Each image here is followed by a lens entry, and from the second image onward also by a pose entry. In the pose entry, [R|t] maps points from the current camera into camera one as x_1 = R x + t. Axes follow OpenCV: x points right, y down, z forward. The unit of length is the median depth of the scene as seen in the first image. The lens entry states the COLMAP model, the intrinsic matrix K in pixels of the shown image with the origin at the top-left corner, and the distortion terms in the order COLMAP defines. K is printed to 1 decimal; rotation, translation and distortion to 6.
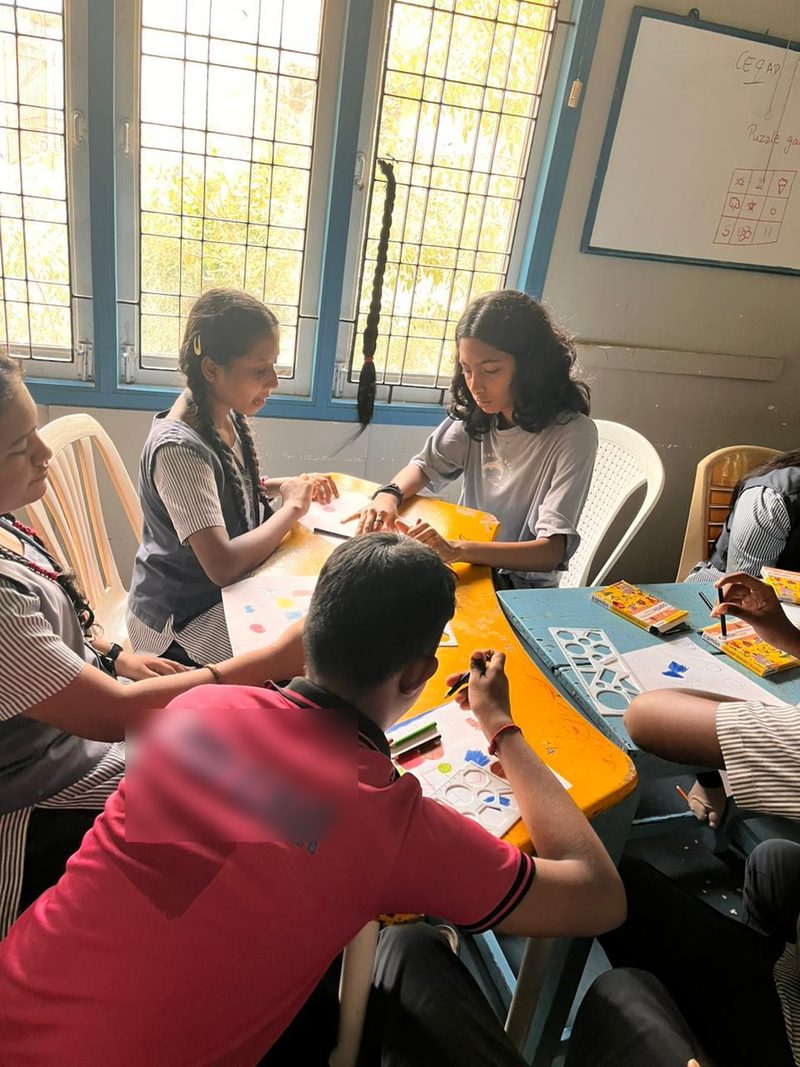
lens RADIAL K [[783.0, 0, 400.0], [0, 783.0, 533.5], [0, 0, 1]] dist [0.077189, -0.125421]
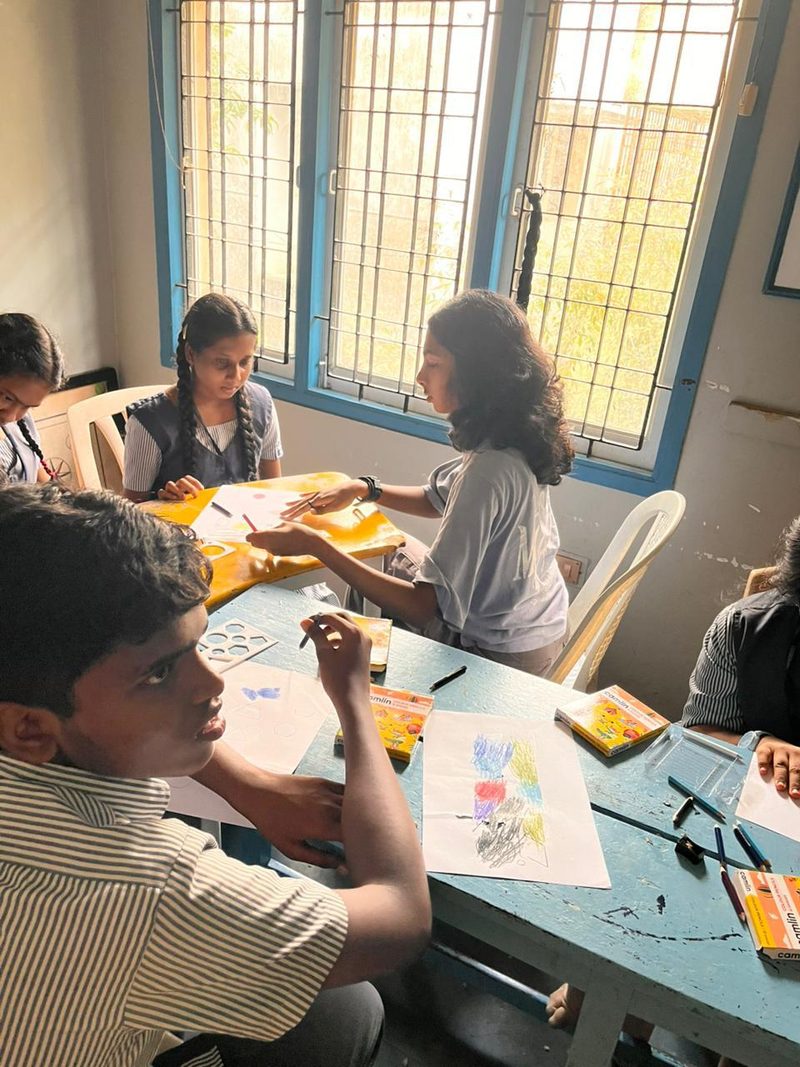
lens RADIAL K [[834.3, 0, 400.1], [0, 834.3, 550.0], [0, 0, 1]] dist [0.096975, -0.002380]
pose [[0.727456, 0.228832, -0.646872, 0.608100], [-0.303873, 0.952701, -0.004709, 0.010268], [0.615198, 0.199992, 0.762584, 0.166664]]
